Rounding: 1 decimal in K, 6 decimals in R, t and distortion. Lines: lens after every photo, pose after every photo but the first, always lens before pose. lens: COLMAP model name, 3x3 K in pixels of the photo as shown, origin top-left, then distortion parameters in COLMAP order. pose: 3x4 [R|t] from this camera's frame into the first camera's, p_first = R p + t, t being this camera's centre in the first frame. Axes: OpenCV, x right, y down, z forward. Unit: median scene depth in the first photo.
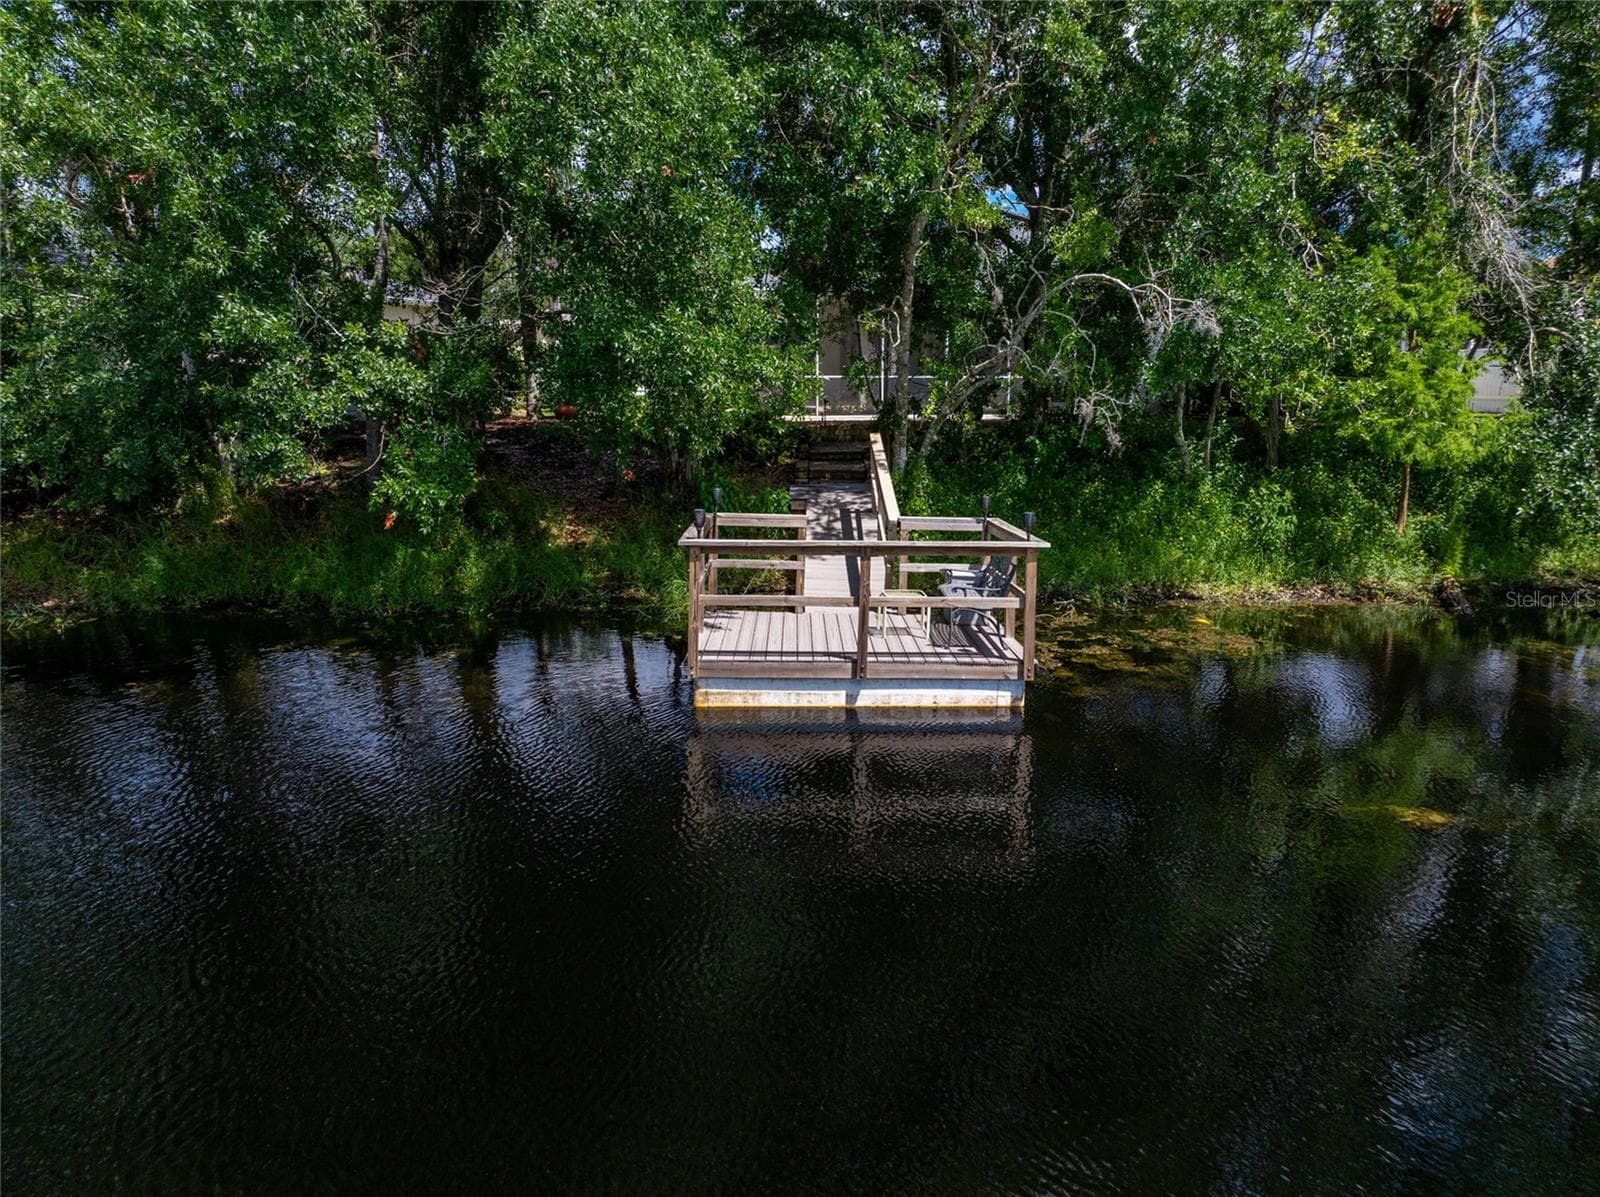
lens RADIAL K [[1209.2, 0, 835.5], [0, 1209.2, 599.0], [0, 0, 1]] dist [-0.148826, 0.001606]
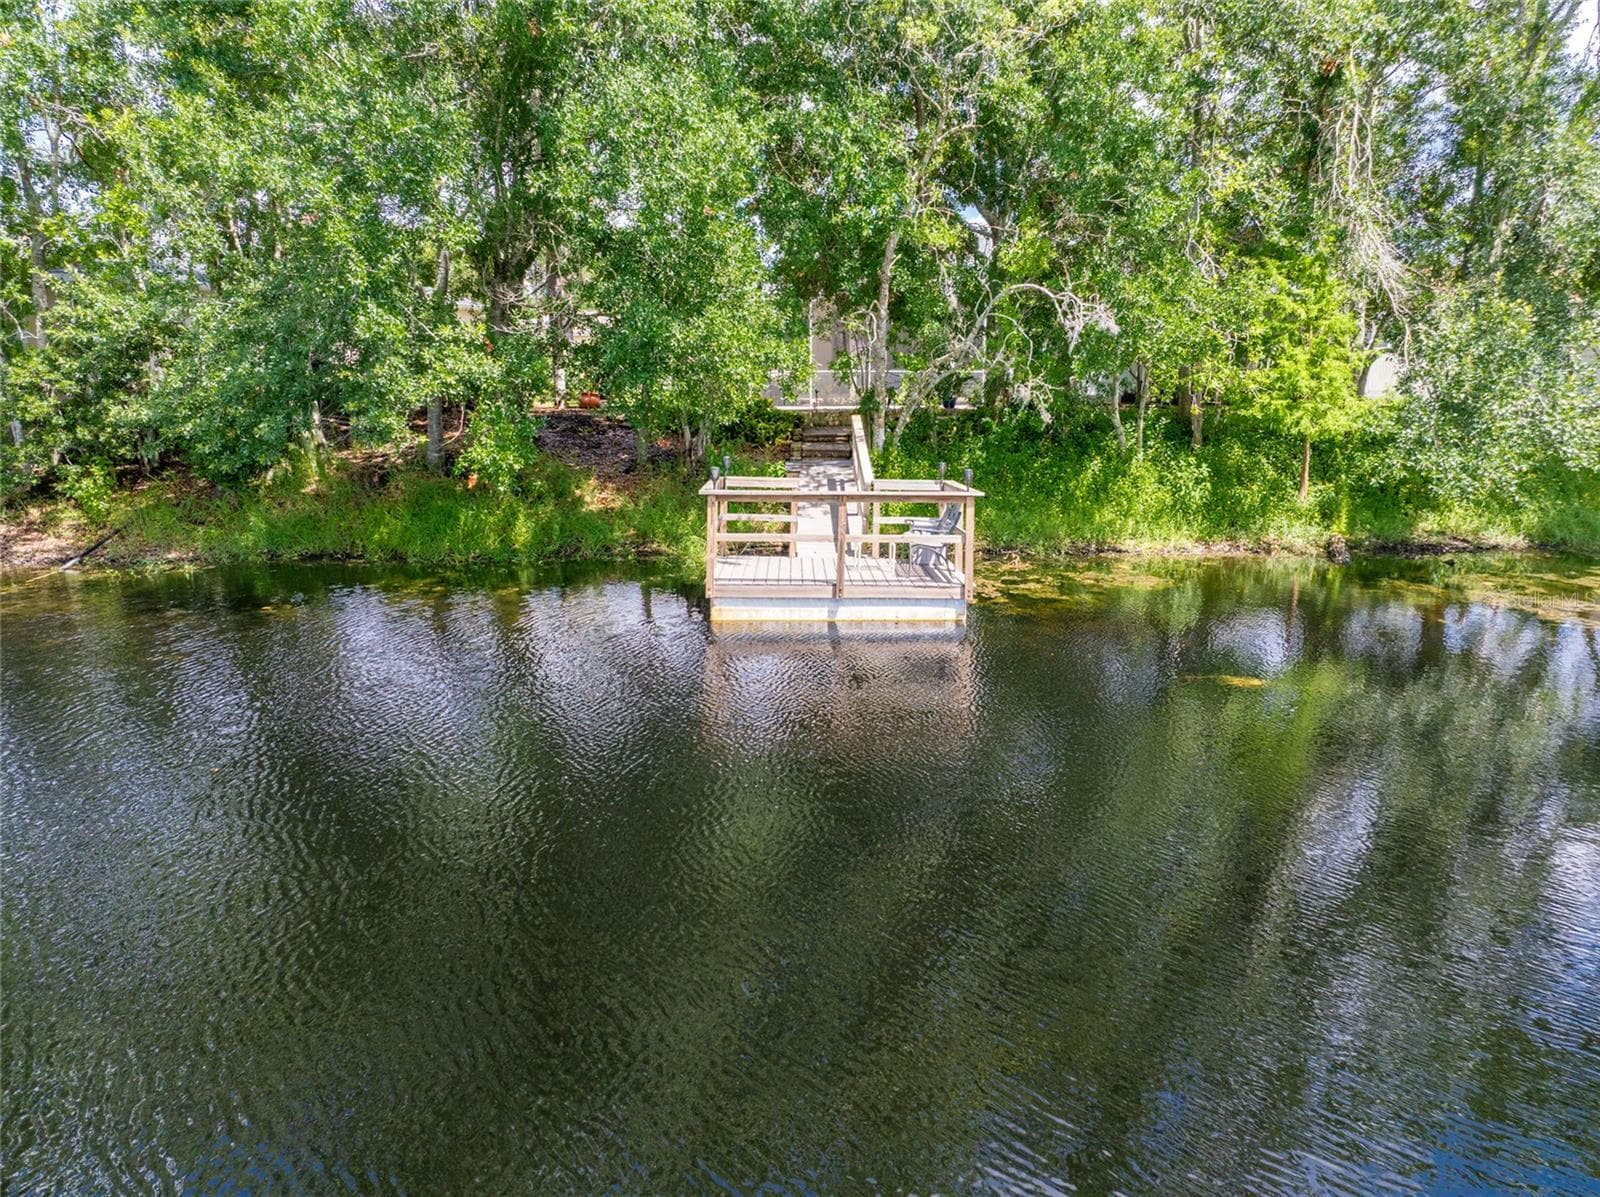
lens RADIAL K [[1198.4, 0, 800.0], [0, 1198.4, 598.5], [0, 0, 1]] dist [-0.168881, -0.003573]
pose [[0.999657, 0.001132, -0.026165, 0.008596], [-0.001067, 0.999996, 0.002513, 0.043880], [0.026168, -0.002485, 0.999654, -0.198339]]
